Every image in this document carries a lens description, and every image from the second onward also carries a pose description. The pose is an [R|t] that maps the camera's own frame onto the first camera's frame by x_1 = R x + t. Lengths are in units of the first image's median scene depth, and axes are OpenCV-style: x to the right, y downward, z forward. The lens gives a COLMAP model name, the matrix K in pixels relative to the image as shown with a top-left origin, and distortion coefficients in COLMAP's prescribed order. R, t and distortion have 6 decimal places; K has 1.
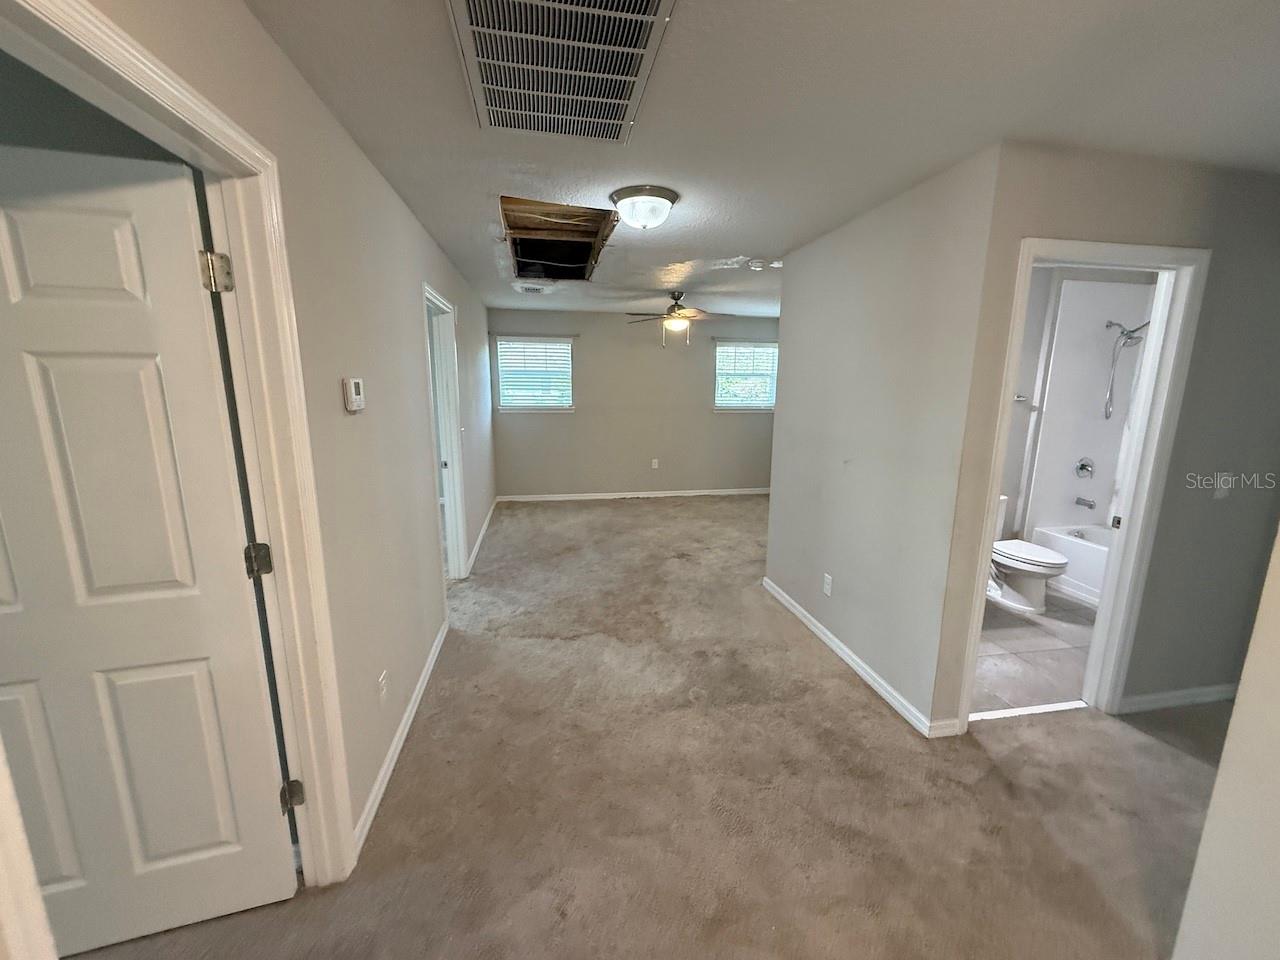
lens RADIAL K [[510.8, 0, 640.0], [0, 510.8, 480.0], [0, 0, 1]] dist [0.000763, 0.000239]
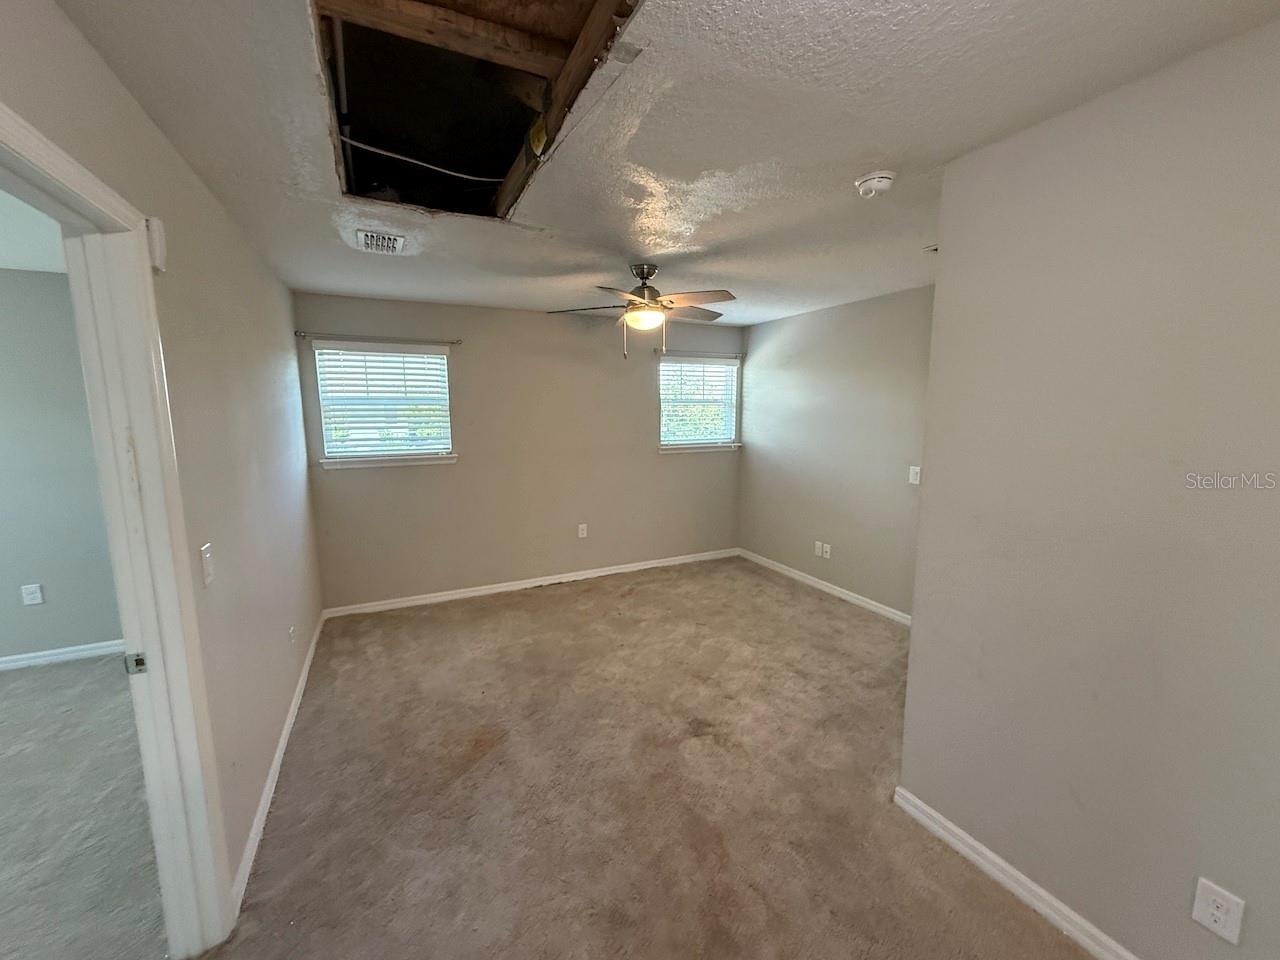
lens RADIAL K [[510.8, 0, 640.0], [0, 510.8, 480.0], [0, 0, 1]] dist [0.000763, 0.000239]
pose [[0.962704, -0.051520, 0.265605, -0.094038], [0.064400, 0.997122, -0.040010, -0.084235], [-0.262779, 0.055623, 0.963251, 0.393409]]
